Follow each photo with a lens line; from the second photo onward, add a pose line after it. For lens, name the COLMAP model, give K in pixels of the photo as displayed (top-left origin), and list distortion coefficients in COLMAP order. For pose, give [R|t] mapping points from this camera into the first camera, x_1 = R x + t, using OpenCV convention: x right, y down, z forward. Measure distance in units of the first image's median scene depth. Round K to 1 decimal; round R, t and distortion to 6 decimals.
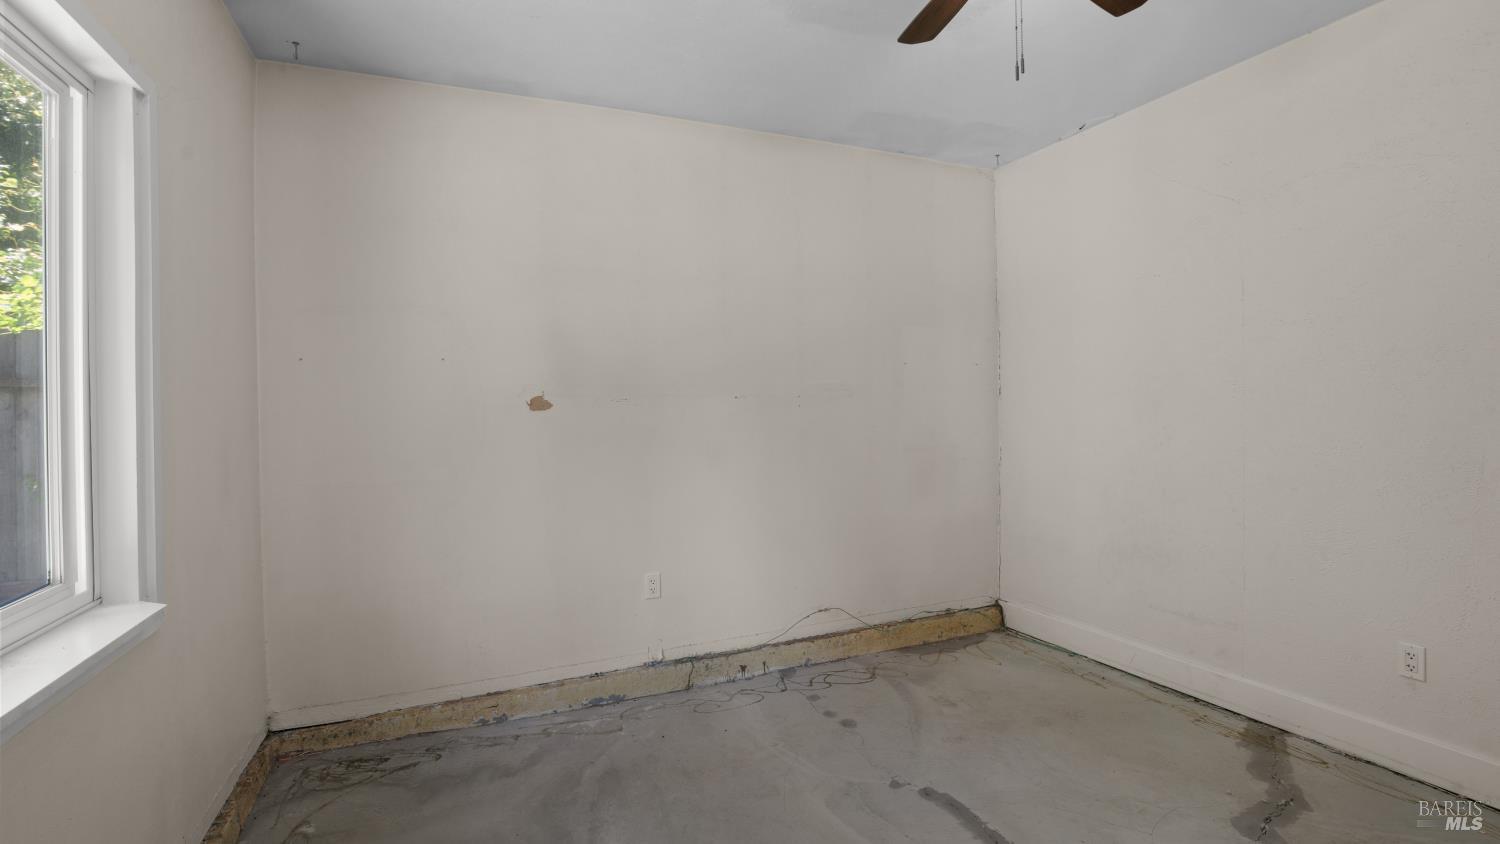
lens RADIAL K [[688.6, 0, 750.6], [0, 688.6, 416.8], [0, 0, 1]] dist [-0.031650, 0.005327]
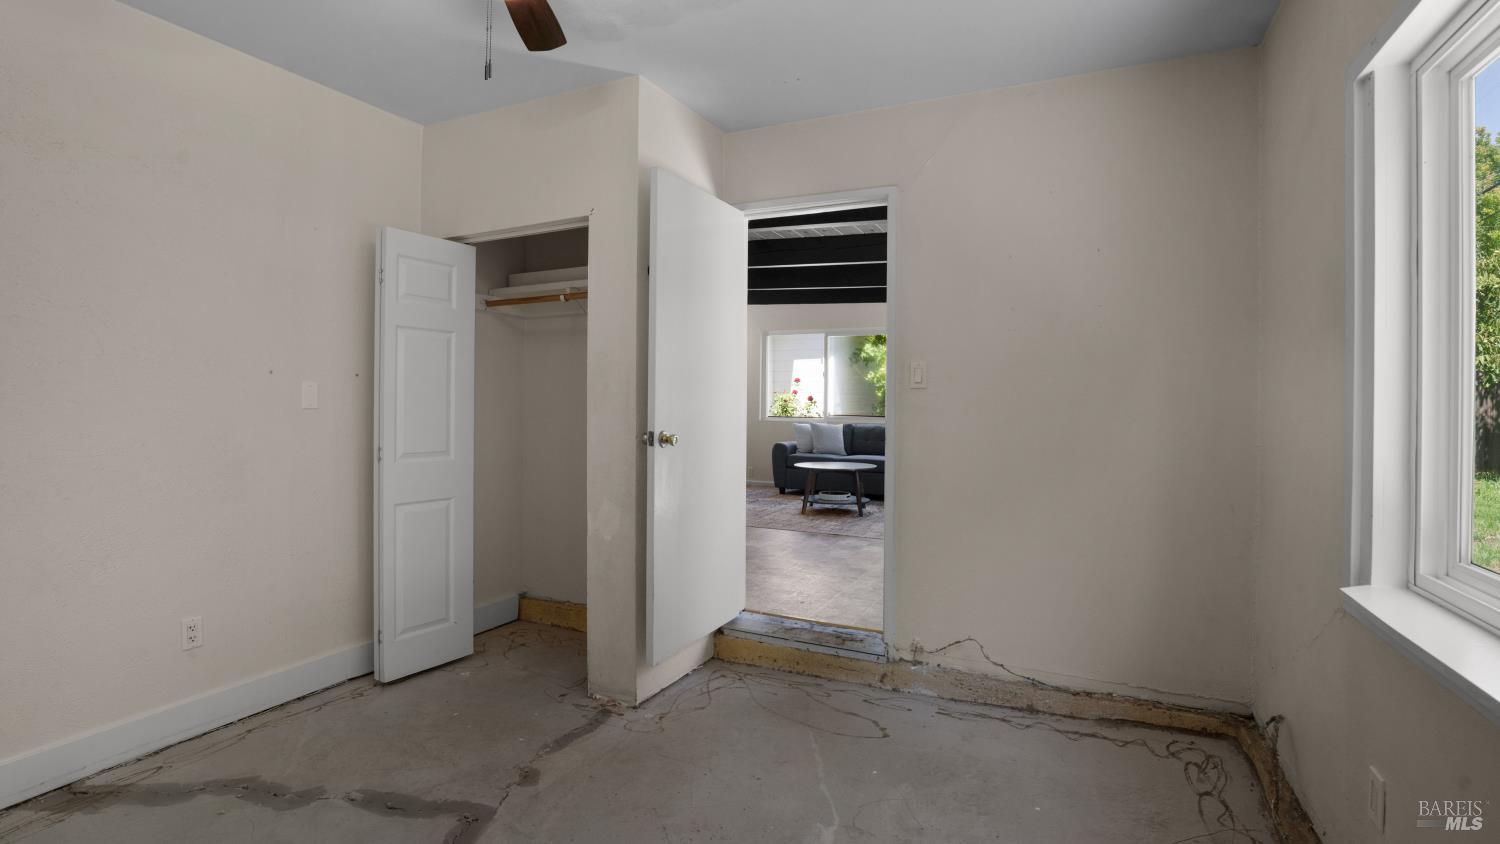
lens RADIAL K [[688.6, 0, 751.7], [0, 688.6, 412.2], [0, 0, 1]] dist [-0.031650, 0.005327]
pose [[-0.664673, 0.006220, 0.747109, -0.475751], [0.015607, 0.999863, 0.005561, 0.003645], [-0.746972, 0.015356, -0.664679, 1.035213]]
